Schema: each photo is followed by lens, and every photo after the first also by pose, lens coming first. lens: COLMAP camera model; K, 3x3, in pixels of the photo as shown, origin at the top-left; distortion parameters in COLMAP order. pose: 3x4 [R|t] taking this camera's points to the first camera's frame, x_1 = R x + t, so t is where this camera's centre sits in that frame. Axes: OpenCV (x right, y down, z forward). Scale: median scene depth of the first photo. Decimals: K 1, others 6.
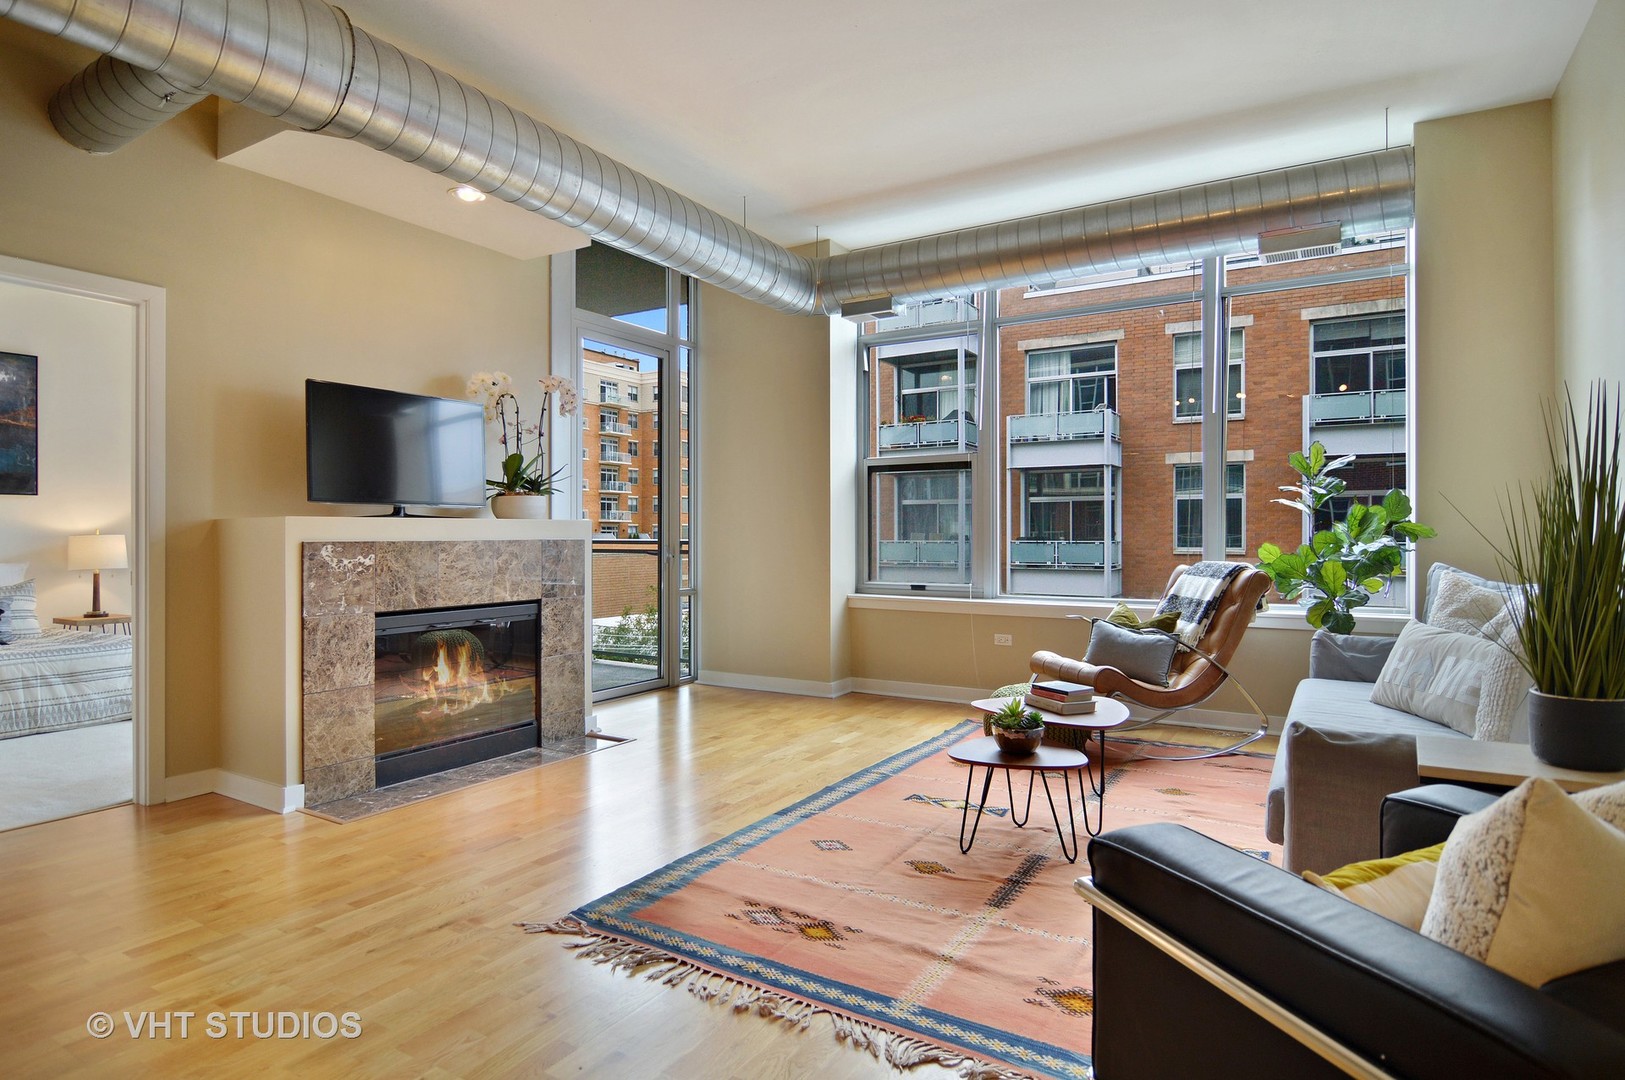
lens RADIAL K [[890.2, 0, 812.5], [0, 890.2, 540.0], [0, 0, 1]] dist [-0.015605, -0.001013]
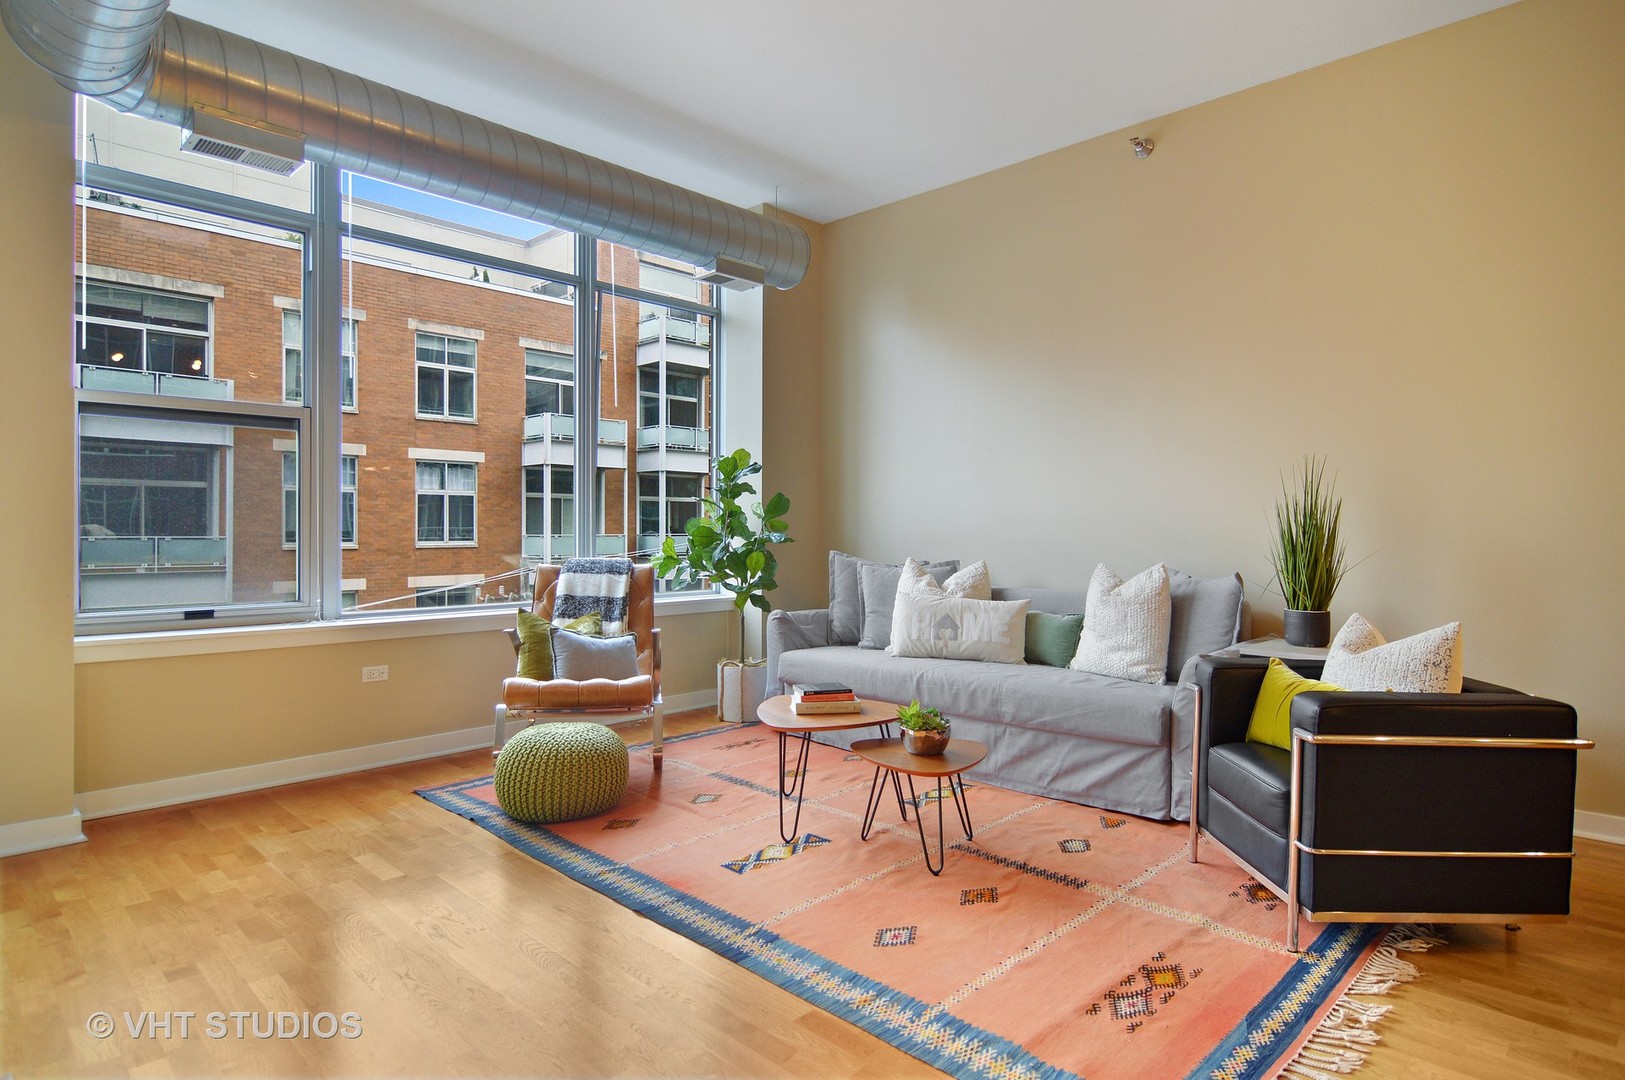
lens RADIAL K [[875.8, 0, 812.5], [0, 875.8, 540.0], [0, 0, 1]] dist [-0.003742, -0.000244]
pose [[0.227944, -0.010161, 0.973621, -0.595188], [0.002632, 0.999948, 0.009819, -0.004111], [-0.973671, 0.000324, 0.227959, 0.737372]]
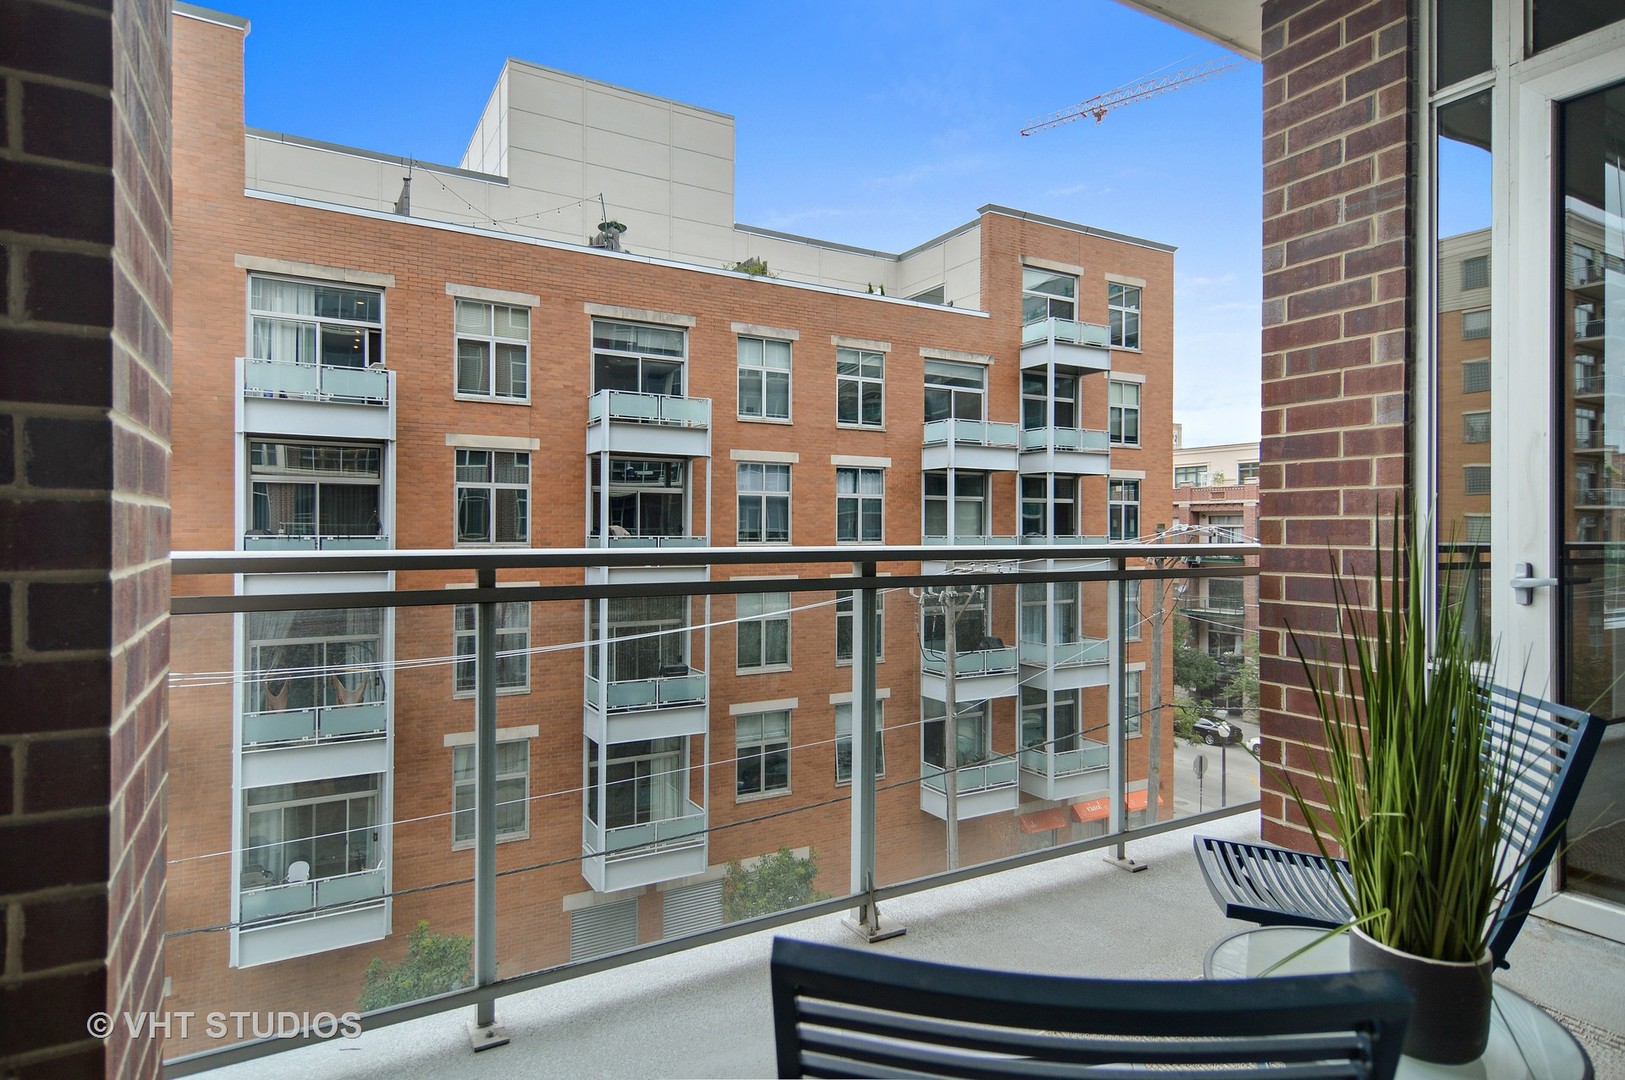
lens RADIAL K [[878.2, 0, 812.5], [0, 878.2, 540.0], [0, 0, 1]] dist [0.024803, -0.000738]
pose [[0.482650, -0.009794, 0.875758, -1.259612], [-0.001446, 0.999927, 0.011979, -0.033680], [-0.875812, -0.007048, 0.482601, 1.906451]]
